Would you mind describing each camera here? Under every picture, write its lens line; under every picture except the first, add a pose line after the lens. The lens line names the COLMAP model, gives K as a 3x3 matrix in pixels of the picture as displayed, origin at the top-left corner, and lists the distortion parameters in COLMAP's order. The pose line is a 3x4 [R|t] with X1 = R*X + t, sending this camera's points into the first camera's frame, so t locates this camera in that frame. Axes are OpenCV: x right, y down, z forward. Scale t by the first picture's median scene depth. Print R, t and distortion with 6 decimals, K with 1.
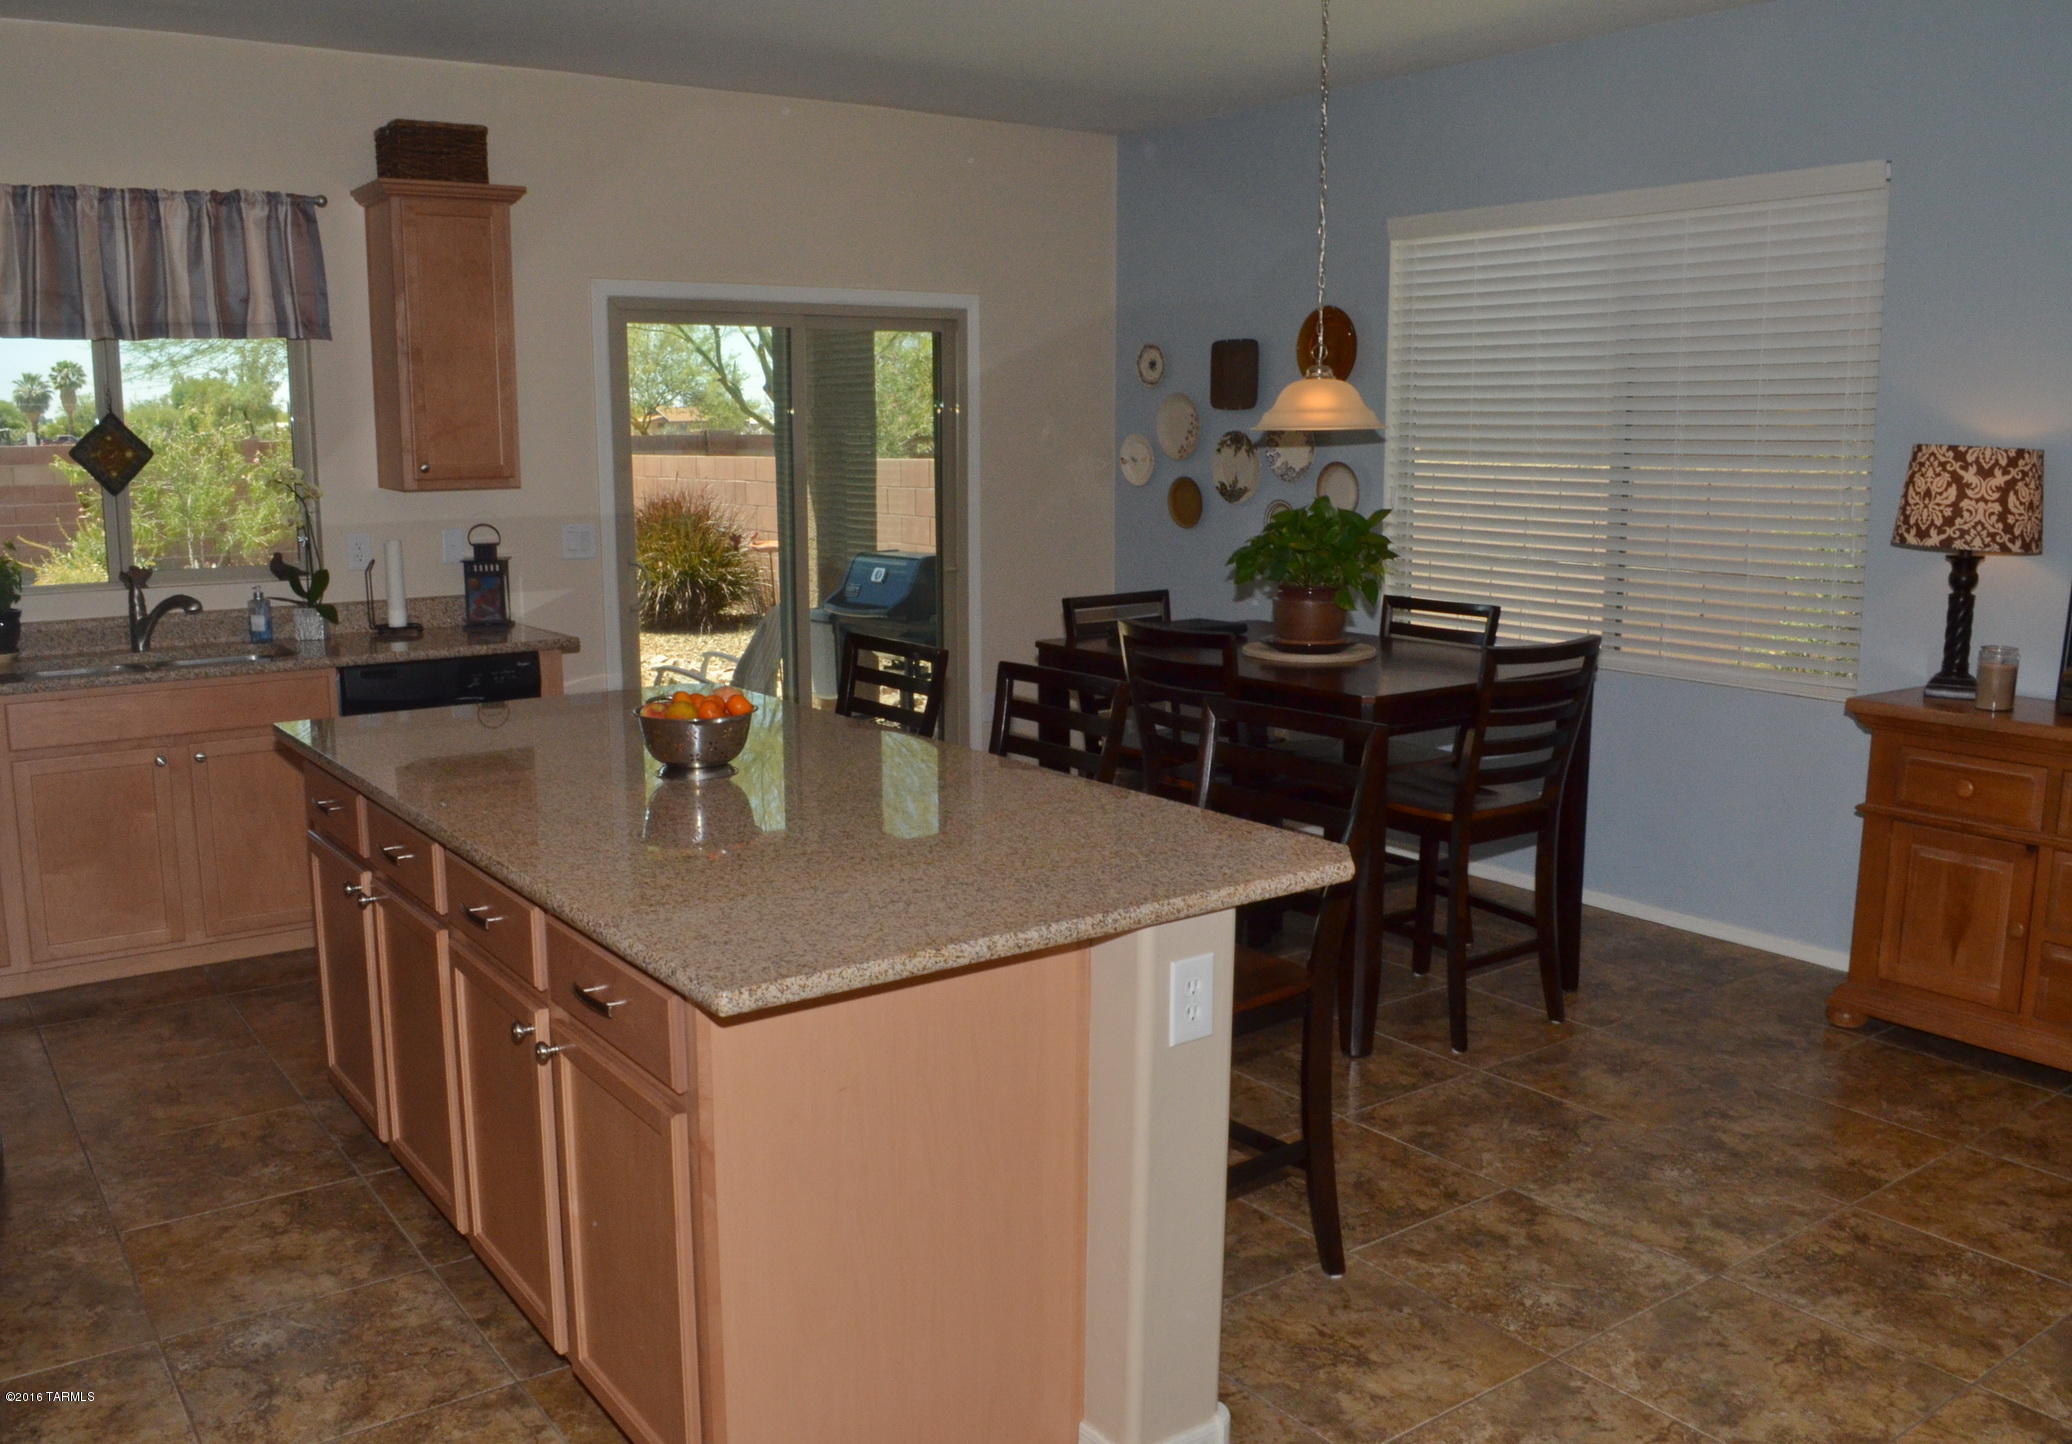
lens RADIAL K [[1721.3, 0, 1026.2], [0, 1721.3, 727.8], [0, 0, 1]] dist [-0.058279, -0.036100]
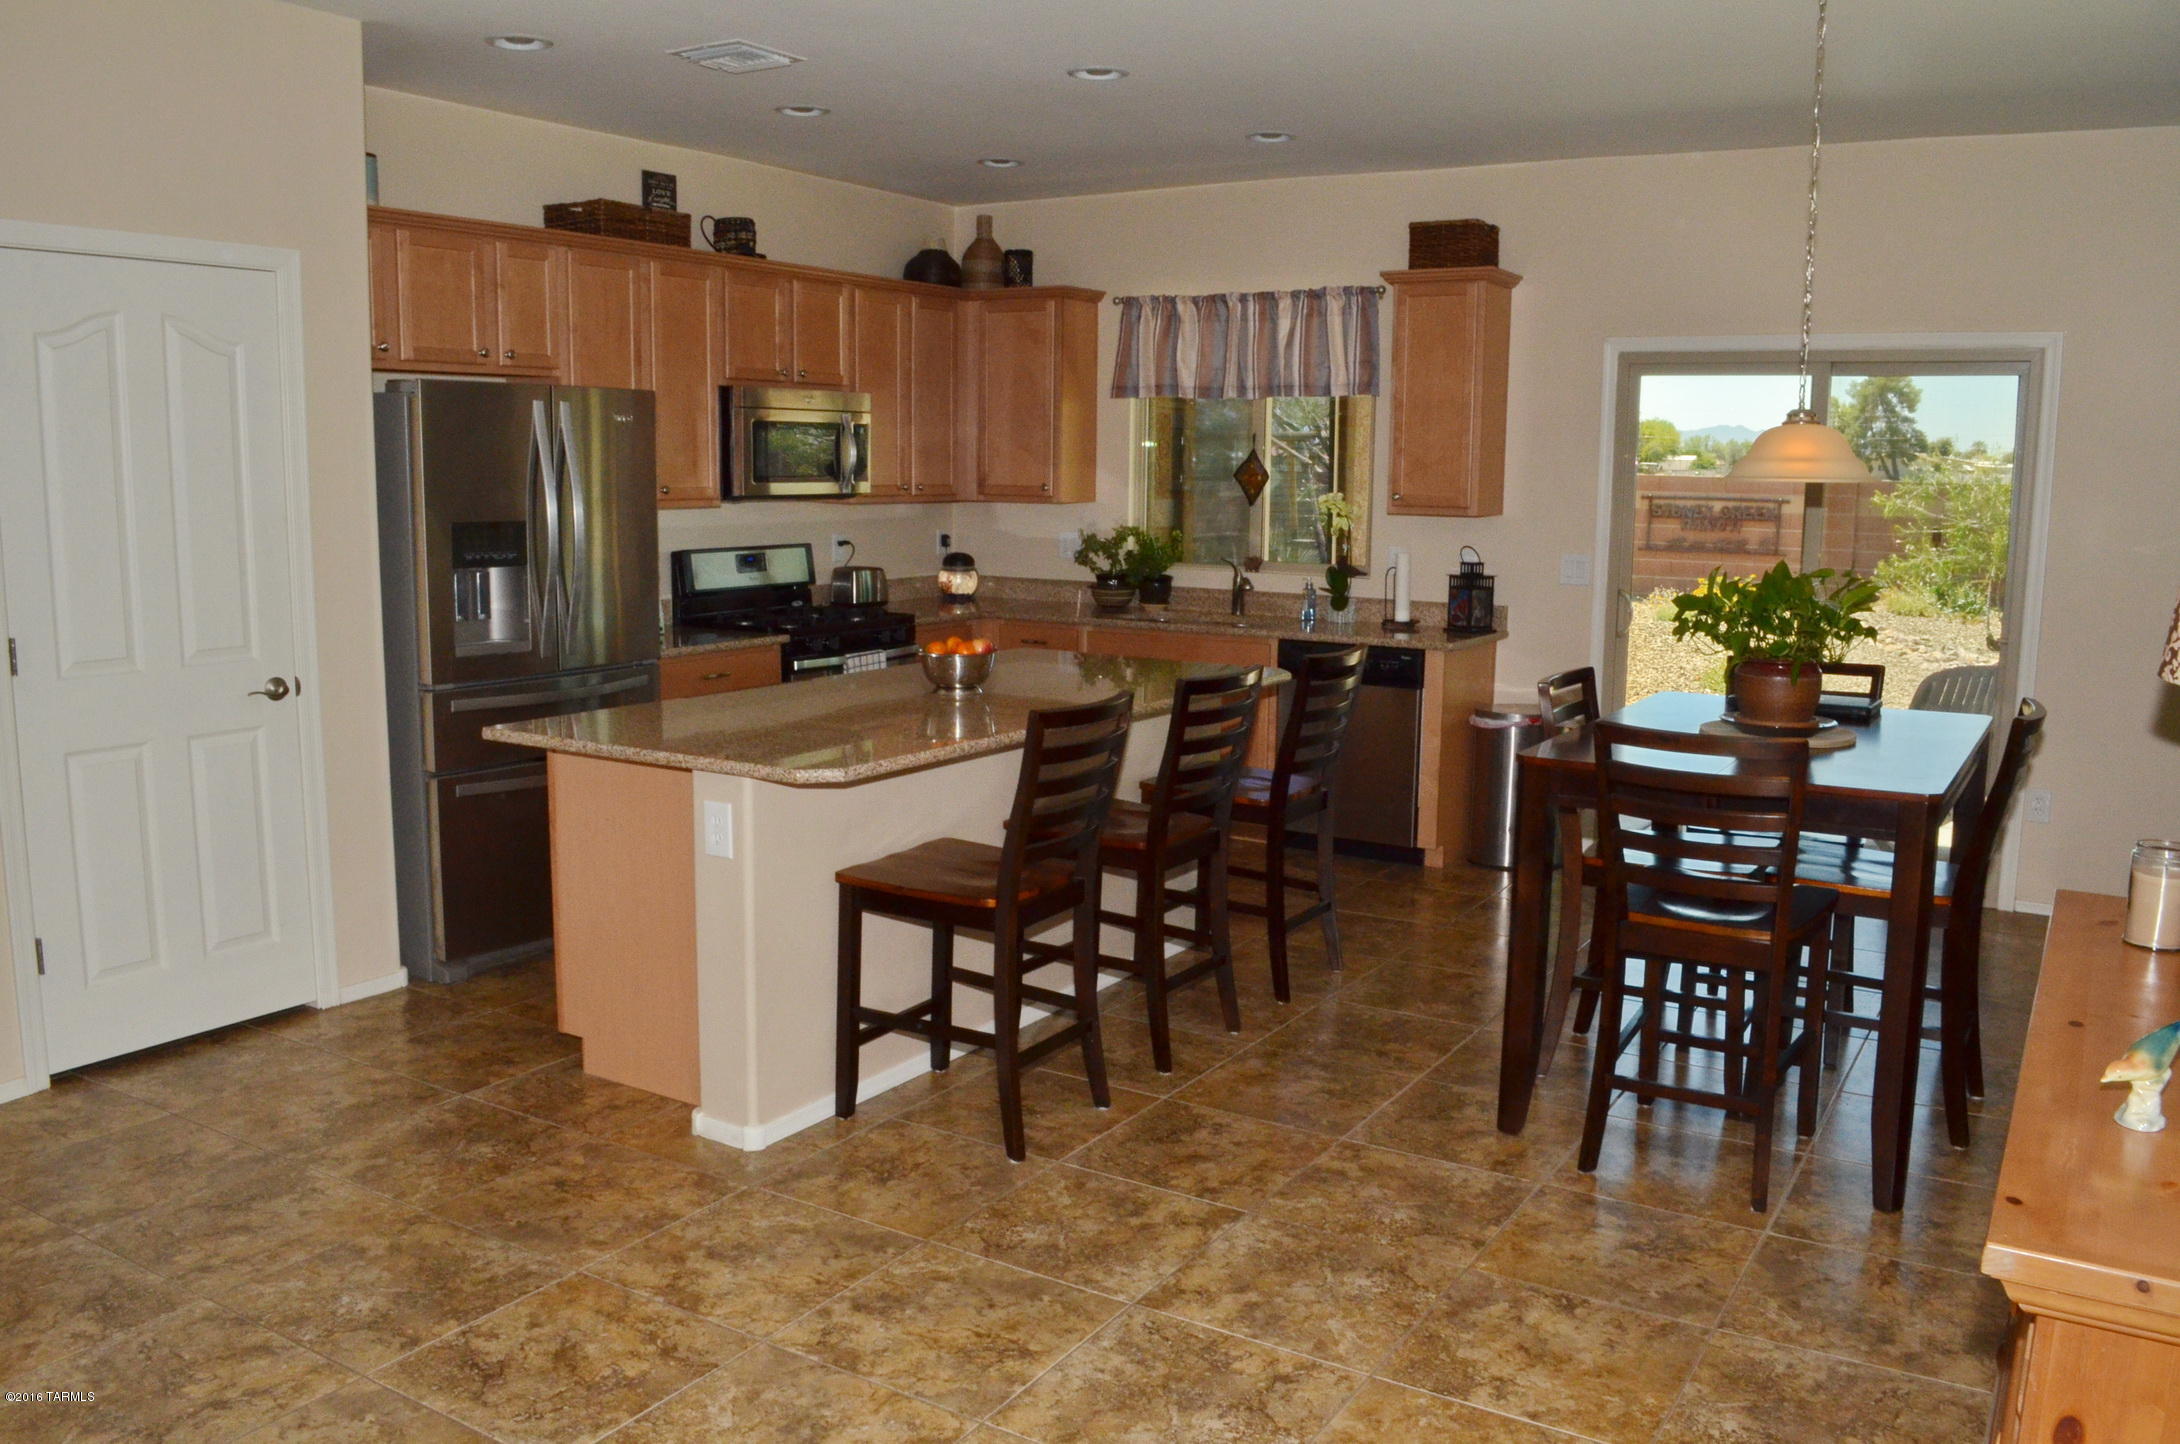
lens RADIAL K [[1727.9, 0, 1110.0], [0, 1727.9, 721.9], [0, 0, 1]] dist [-0.090454, 0.018925]
pose [[0.389876, 0.147102, -0.909042, 0.957077], [-0.175082, 0.980993, 0.083655, -0.074155], [0.904070, 0.126542, 0.408221, 0.395114]]
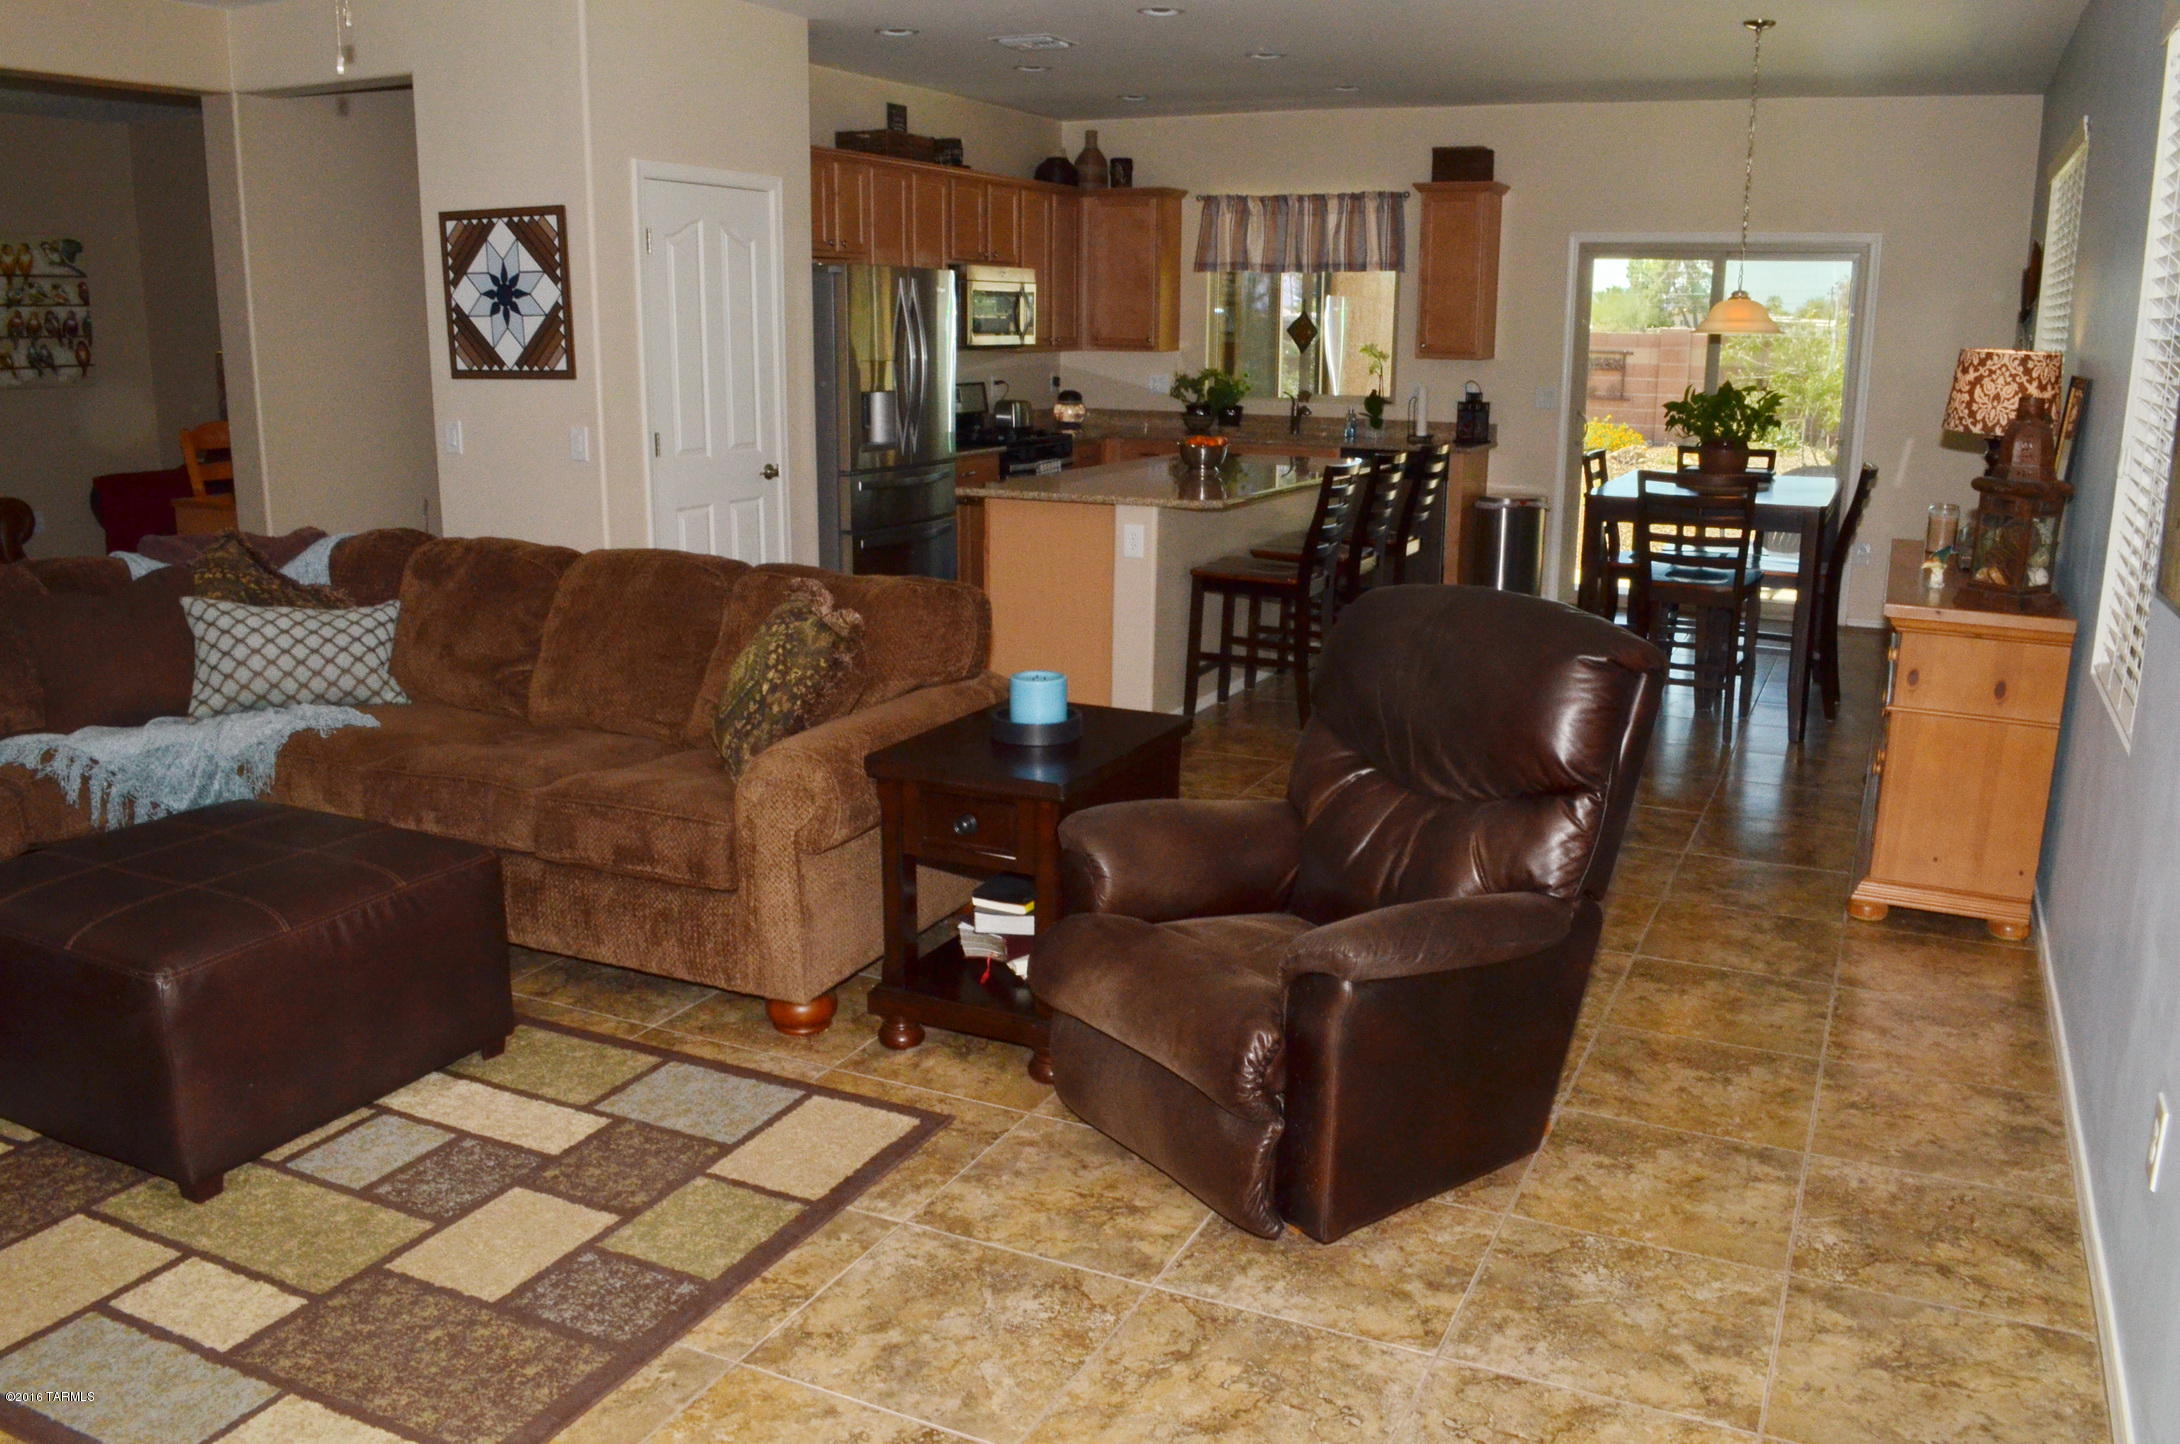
lens RADIAL K [[1727.9, 0, 1097.5], [0, 1727.9, 719.8], [0, 0, 1]] dist [-0.090454, 0.018925]
pose [[0.481416, 0.207111, -0.851671, 1.387351], [-0.164774, 0.975742, 0.144142, 0.034036], [0.860865, 0.070941, 0.503864, -0.208090]]
